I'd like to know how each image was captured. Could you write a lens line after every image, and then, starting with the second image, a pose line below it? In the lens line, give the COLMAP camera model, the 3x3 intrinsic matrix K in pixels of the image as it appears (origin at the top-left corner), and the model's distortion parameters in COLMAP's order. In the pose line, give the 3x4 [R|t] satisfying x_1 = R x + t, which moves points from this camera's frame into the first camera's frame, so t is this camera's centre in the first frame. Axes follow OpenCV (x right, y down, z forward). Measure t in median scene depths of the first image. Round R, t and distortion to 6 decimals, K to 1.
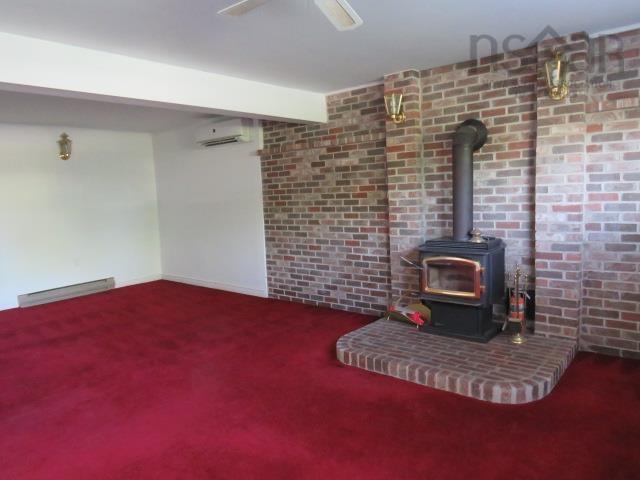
lens RADIAL K [[454.2, 0, 320.0], [0, 454.2, 240.0], [0, 0, 1]] dist [-0.027645, 0.007597]
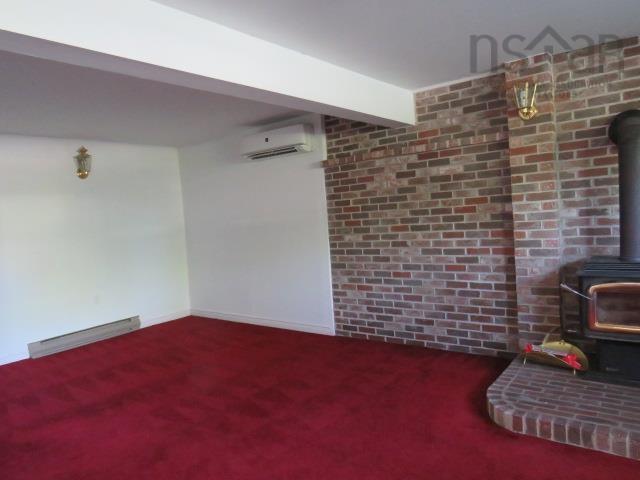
lens RADIAL K [[454.2, 0, 320.0], [0, 454.2, 240.0], [0, 0, 1]] dist [-0.027645, 0.007597]
pose [[0.998812, -0.029096, 0.039091, -0.206922], [0.030992, 0.998327, -0.048804, -0.011143], [-0.037606, 0.049958, 0.998043, 0.188019]]
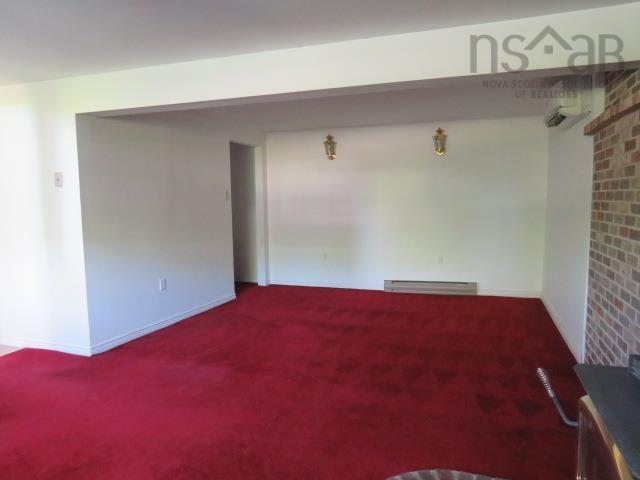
lens RADIAL K [[454.2, 0, 320.0], [0, 454.2, 240.0], [0, 0, 1]] dist [-0.027645, 0.007597]
pose [[0.357251, 0.122810, -0.925899, 0.367497], [-0.105173, 0.990302, 0.090773, -0.073236], [0.928068, 0.064951, 0.366703, 0.522678]]
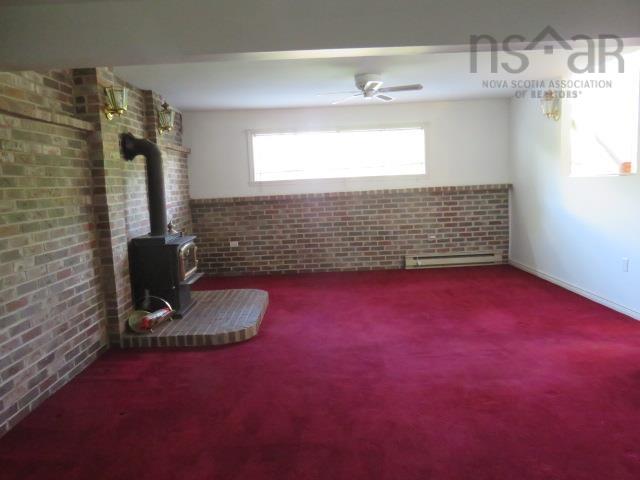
lens RADIAL K [[454.2, 0, 320.0], [0, 454.2, 240.0], [0, 0, 1]] dist [-0.027645, 0.007597]
pose [[-0.650995, -0.028072, 0.758563, -0.677796], [0.149117, 0.975115, 0.164057, -0.094698], [-0.744291, 0.219915, -0.630609, 1.138211]]
